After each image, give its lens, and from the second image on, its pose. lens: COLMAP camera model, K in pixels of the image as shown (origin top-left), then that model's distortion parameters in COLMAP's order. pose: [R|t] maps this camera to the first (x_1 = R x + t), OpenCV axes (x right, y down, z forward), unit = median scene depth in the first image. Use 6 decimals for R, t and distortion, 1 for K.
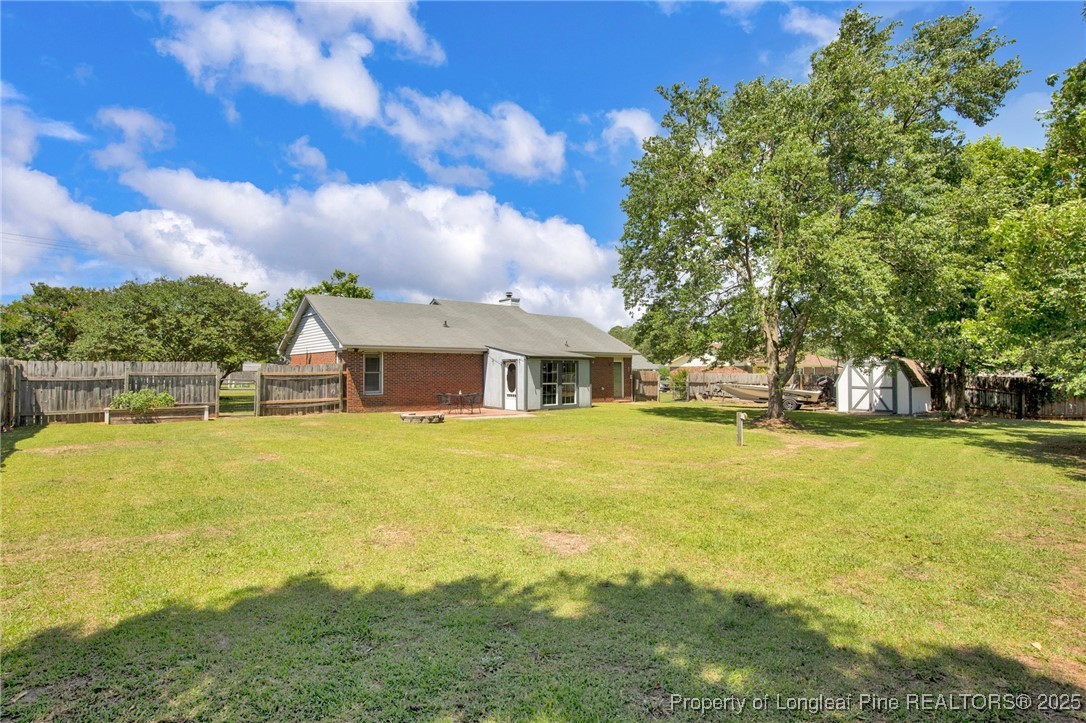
lens RADIAL K [[511.0, 0, 547.9], [0, 511.0, 364.9], [0, 0, 1]] dist [-0.019117, 0.000212]
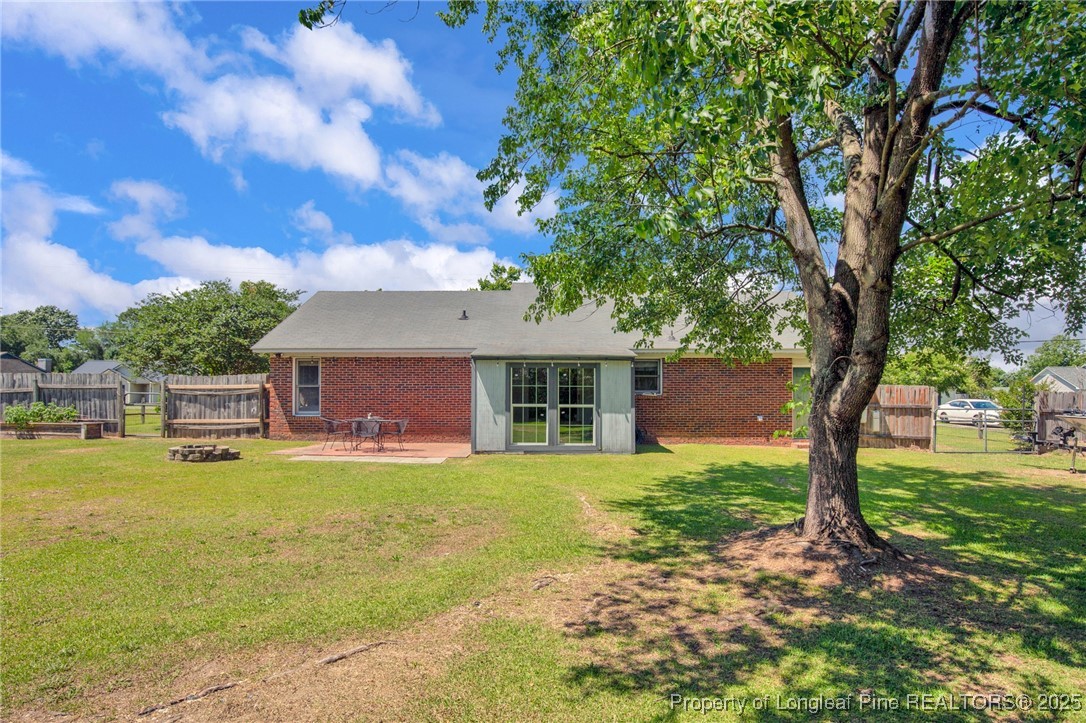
lens RADIAL K [[603.4, 0, 543.0], [0, 603.4, 361.5], [0, 0, 1]] dist [-0.005927, -0.001233]
pose [[0.771911, -0.030736, -0.634987, 0.496866], [0.005499, 0.999116, -0.041676, 0.019378], [0.635707, 0.028678, 0.771398, 0.583944]]
